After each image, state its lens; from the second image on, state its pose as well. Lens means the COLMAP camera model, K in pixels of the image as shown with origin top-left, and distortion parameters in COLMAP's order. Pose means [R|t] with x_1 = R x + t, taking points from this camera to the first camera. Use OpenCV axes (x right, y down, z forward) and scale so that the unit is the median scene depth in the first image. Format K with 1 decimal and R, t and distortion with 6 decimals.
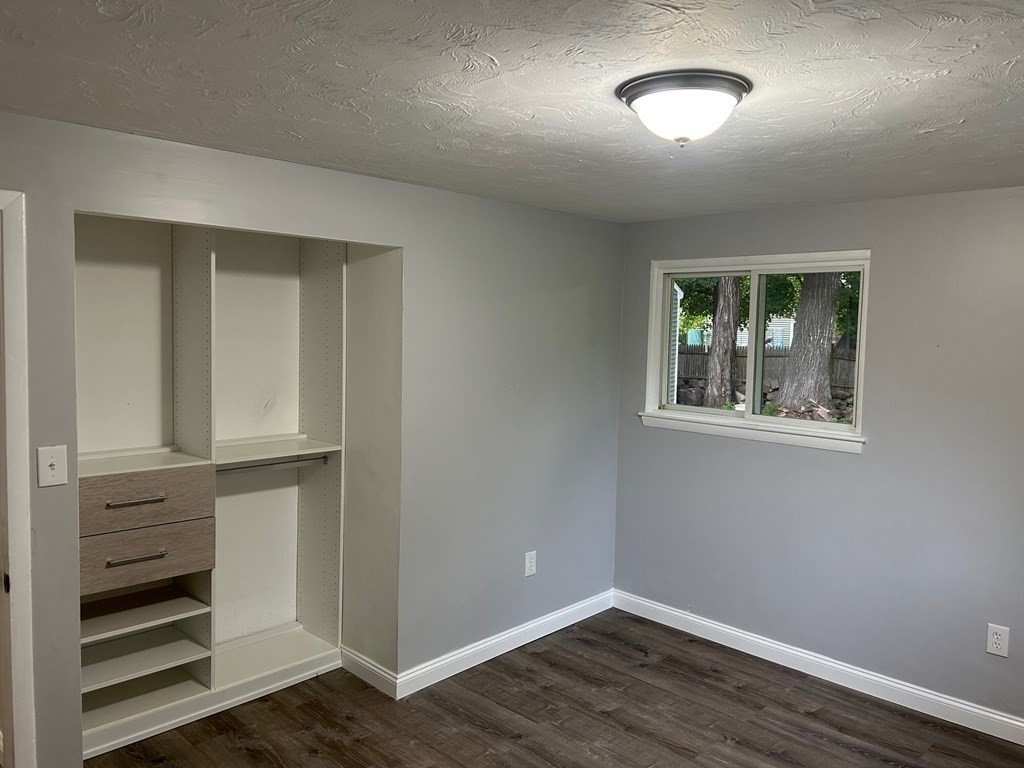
lens RADIAL K [[767.2, 0, 502.4], [0, 767.2, 386.0], [0, 0, 1]] dist [0.056423, -0.074353]
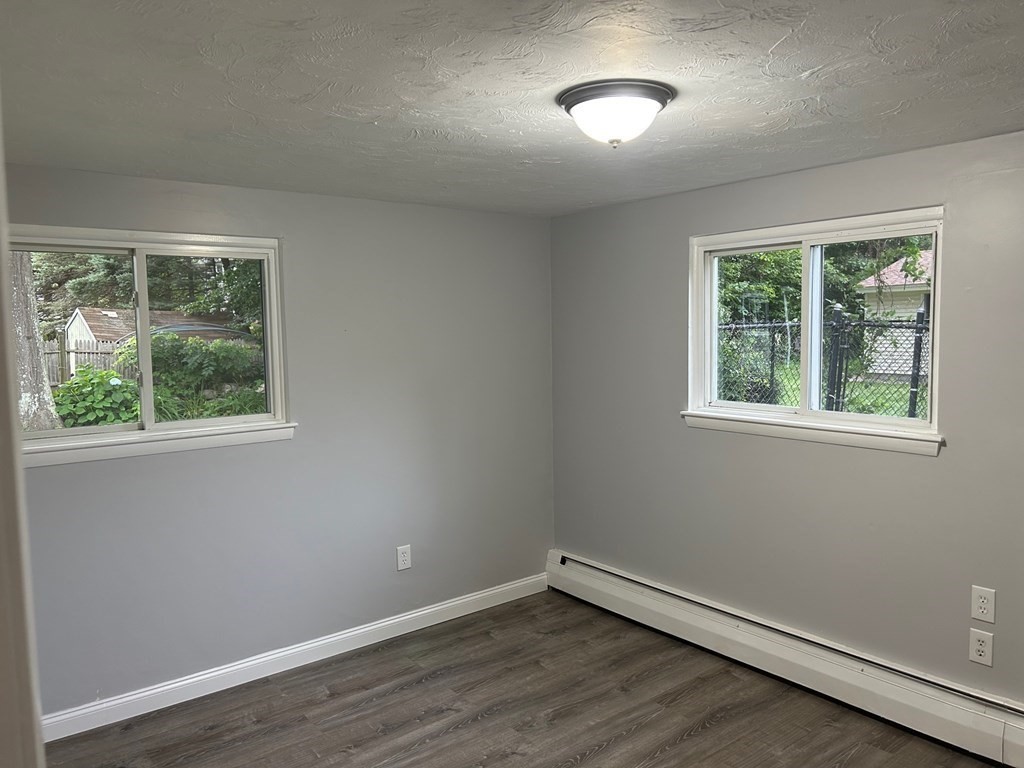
lens RADIAL K [[767.2, 0, 502.0], [0, 767.2, 395.0], [0, 0, 1]] dist [0.056423, -0.074353]
pose [[0.128636, -0.110948, 0.985466, -0.509013], [0.111538, 0.989035, 0.096790, -0.037829], [-0.985399, 0.097466, 0.139601, 0.578387]]
